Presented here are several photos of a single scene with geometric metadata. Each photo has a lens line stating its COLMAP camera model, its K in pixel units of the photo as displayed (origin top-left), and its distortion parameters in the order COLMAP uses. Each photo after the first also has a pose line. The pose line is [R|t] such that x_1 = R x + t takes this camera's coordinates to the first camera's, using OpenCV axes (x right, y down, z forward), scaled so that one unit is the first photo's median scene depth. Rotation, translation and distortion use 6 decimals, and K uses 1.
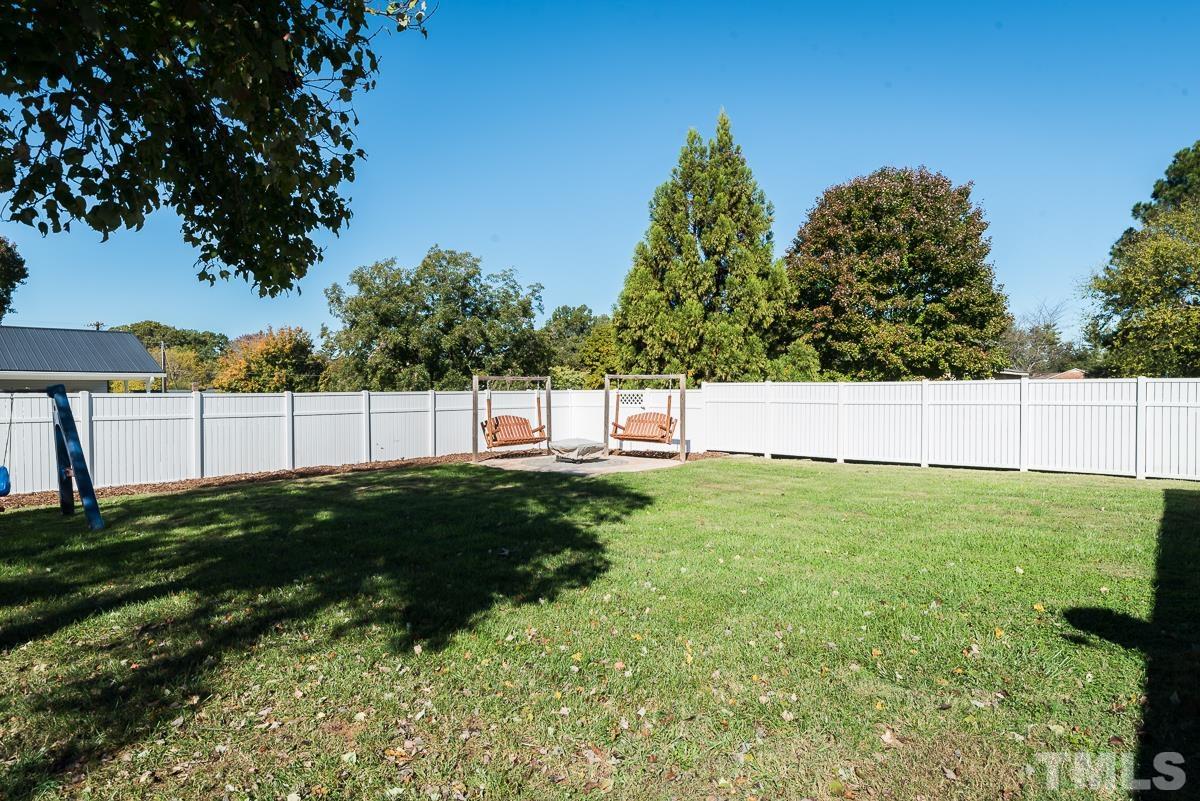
lens RADIAL K [[749.0, 0, 597.2], [0, 749.0, 390.2], [0, 0, 1]] dist [-0.004222, 0.000957]
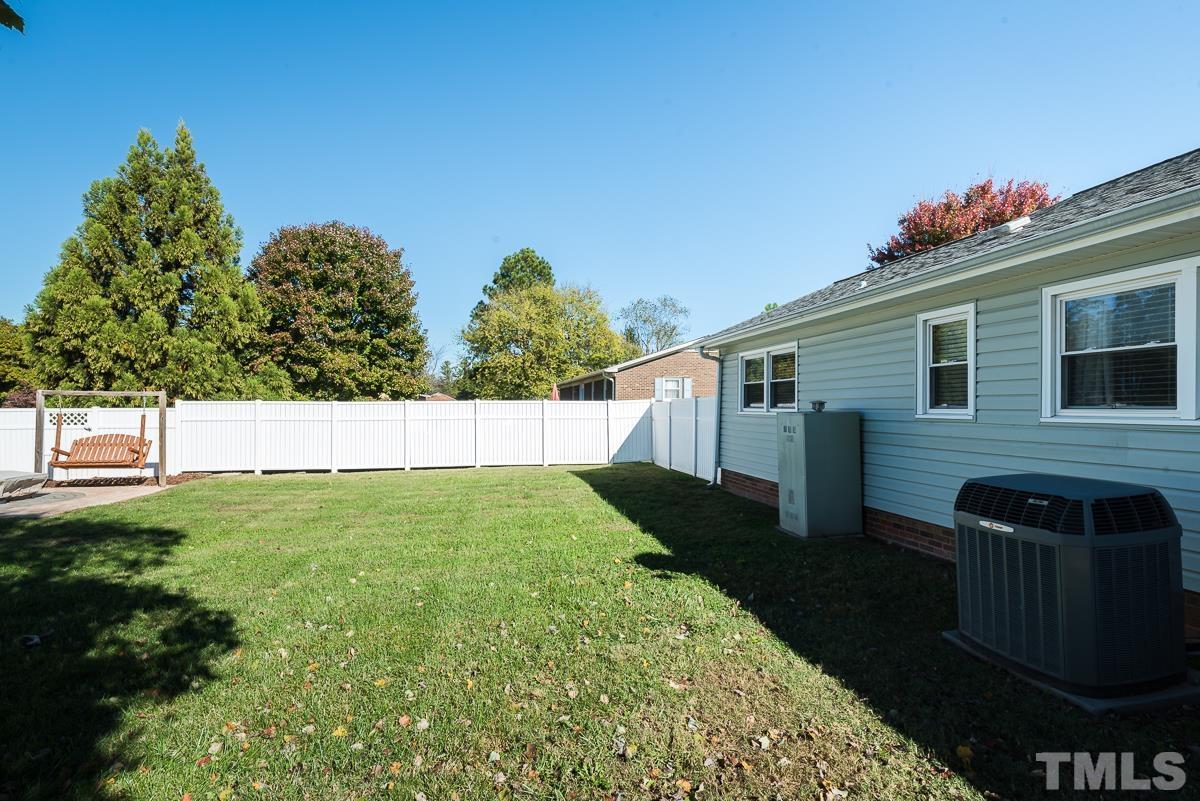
lens RADIAL K [[594.9, 0, 602.1], [0, 594.9, 391.9], [0, 0, 1]] dist [-0.005252, 0.003523]
pose [[0.617408, 0.020724, 0.786370, -0.102367], [0.001044, 0.999630, -0.027164, -0.000105], [-0.786642, 0.017592, 0.617158, 0.100161]]
